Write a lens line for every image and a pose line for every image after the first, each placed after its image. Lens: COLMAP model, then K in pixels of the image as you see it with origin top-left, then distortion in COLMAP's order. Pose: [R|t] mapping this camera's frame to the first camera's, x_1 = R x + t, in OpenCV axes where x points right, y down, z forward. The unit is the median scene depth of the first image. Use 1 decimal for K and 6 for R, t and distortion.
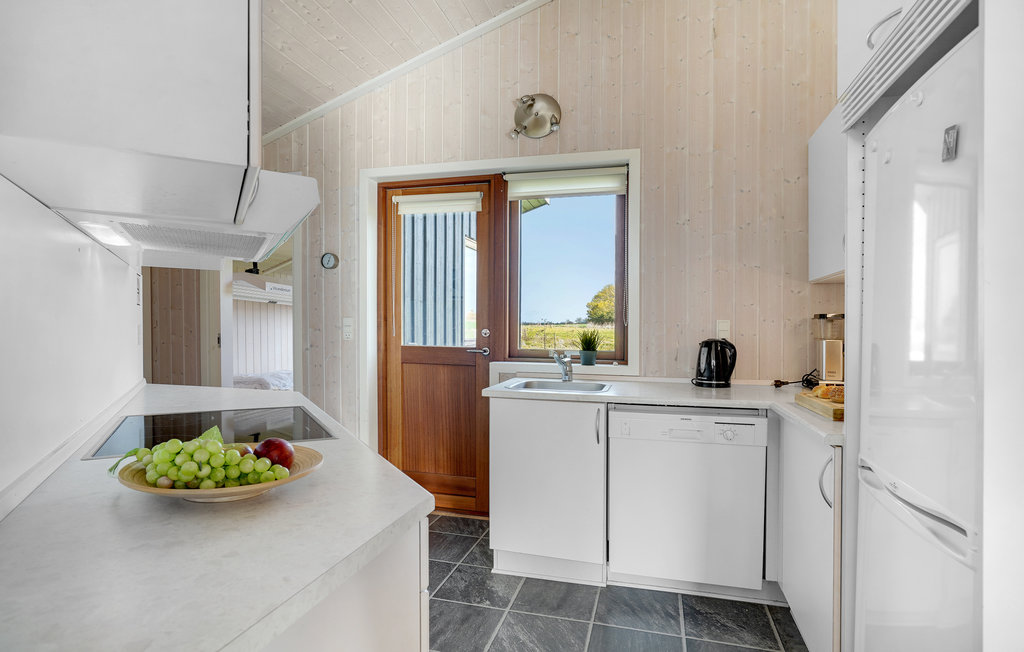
lens RADIAL K [[542.1, 0, 512.0], [0, 542.1, 326.0], [0, 0, 1]] dist [-0.001497, -0.000094]
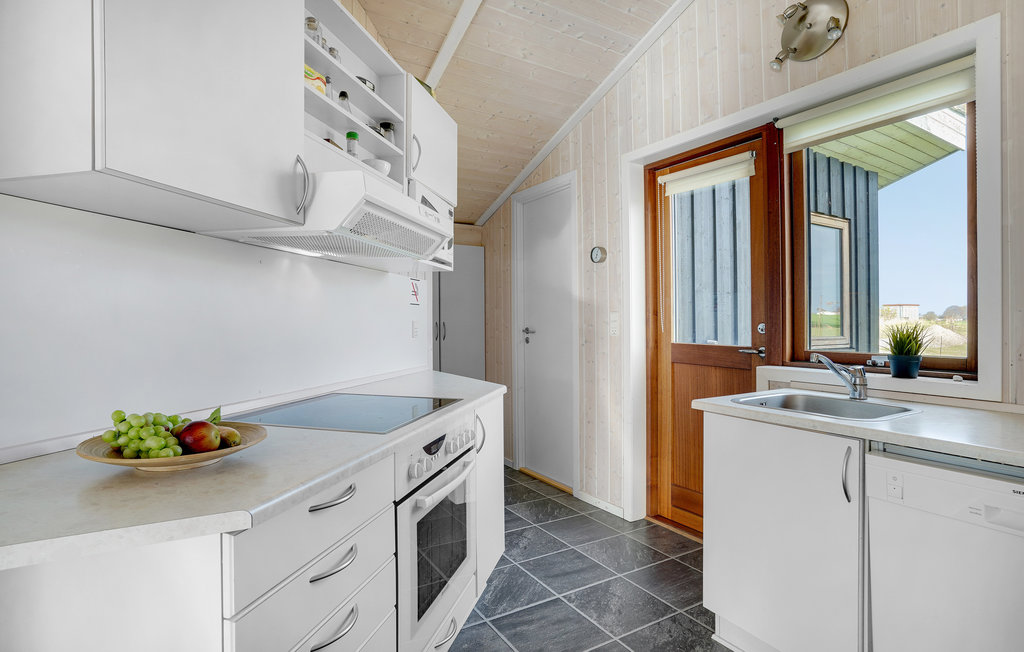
lens RADIAL K [[530.8, 0, 513.1], [0, 530.8, 321.6], [0, 0, 1]] dist [-0.051651, 0.044574]
pose [[0.743804, -0.009896, -0.668324, 0.192215], [0.008937, 0.999948, -0.004861, 0.003381], [0.668338, -0.002357, 0.743854, 0.193758]]
